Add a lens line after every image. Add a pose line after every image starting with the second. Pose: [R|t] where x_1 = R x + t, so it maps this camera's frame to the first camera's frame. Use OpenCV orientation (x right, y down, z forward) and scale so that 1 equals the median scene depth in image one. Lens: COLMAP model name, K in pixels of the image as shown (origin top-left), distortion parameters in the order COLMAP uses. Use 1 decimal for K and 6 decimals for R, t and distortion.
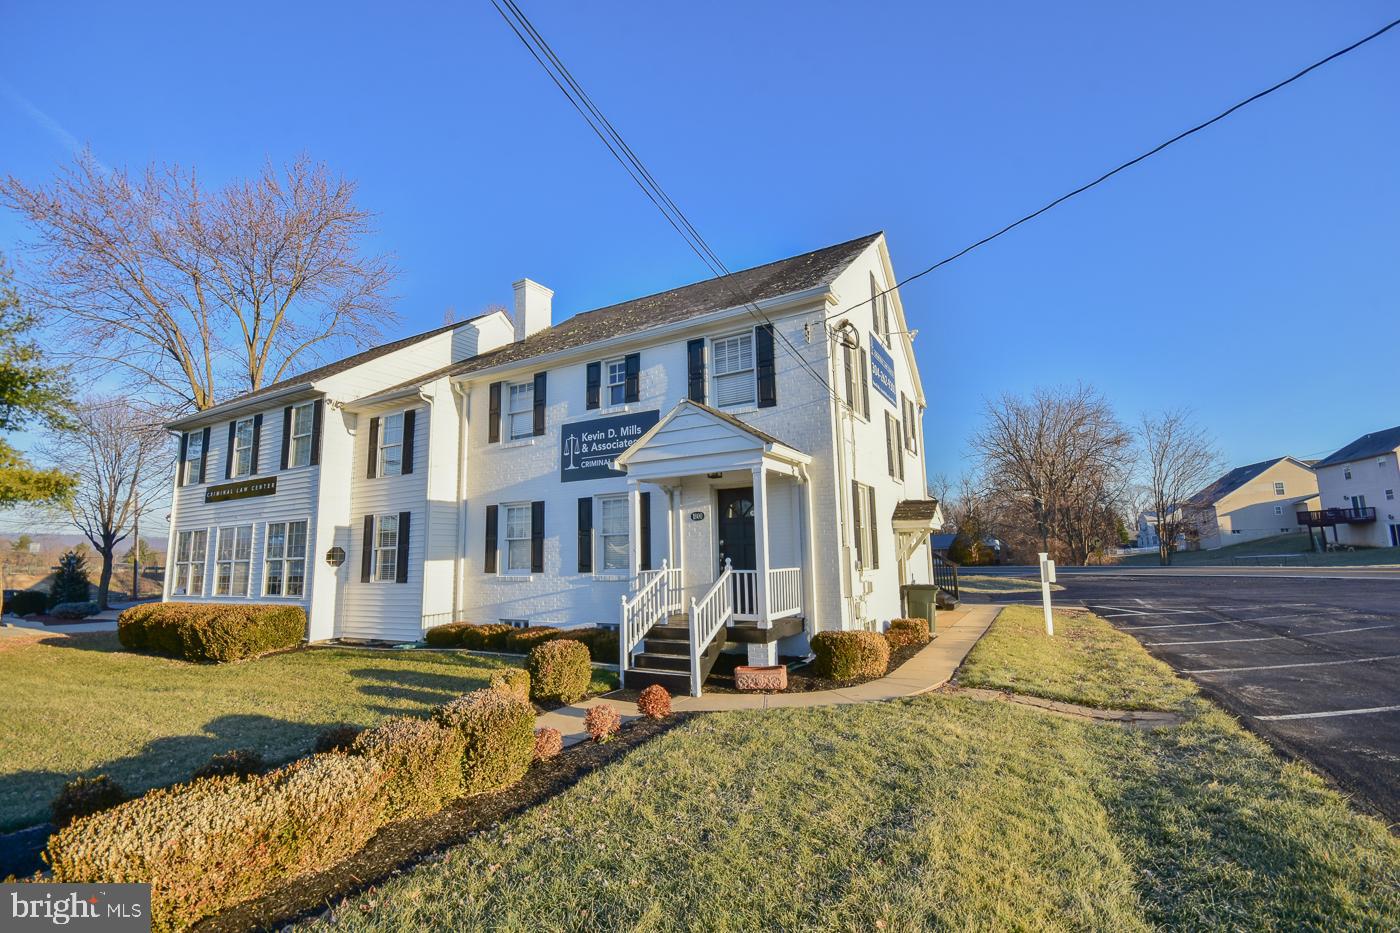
lens RADIAL K [[631.0, 0, 705.7], [0, 631.0, 473.9], [0, 0, 1]] dist [-0.001666, -0.000273]
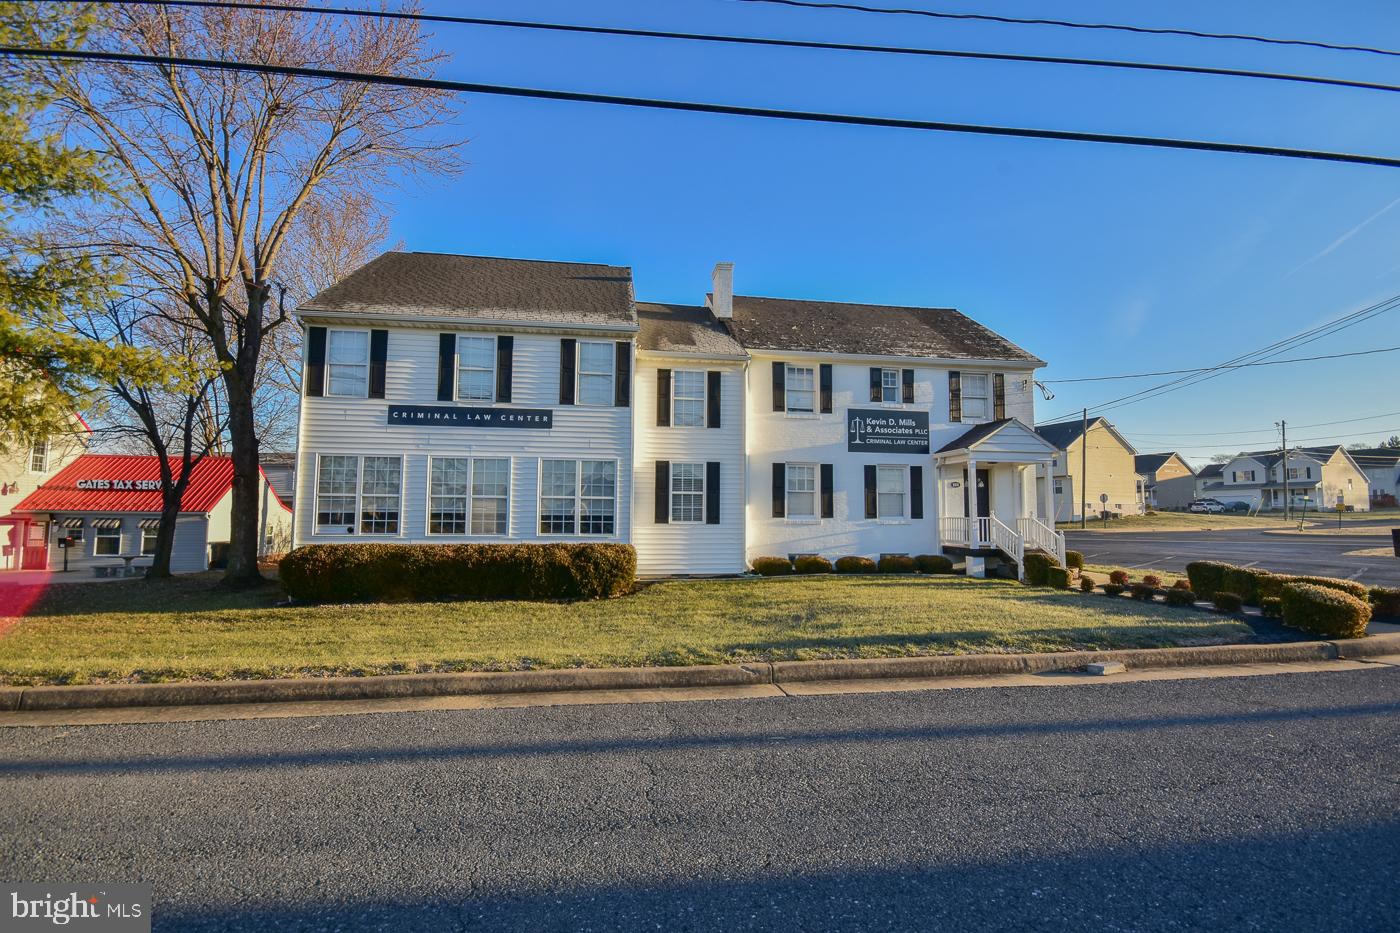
lens RADIAL K [[631.0, 0, 705.7], [0, 631.0, 473.9], [0, 0, 1]] dist [-0.001666, -0.000273]
pose [[0.777016, 0.069381, 0.625646, -1.278225], [-0.109647, 0.993631, 0.025985, 0.057575], [-0.619858, -0.088791, 0.779674, 0.132177]]
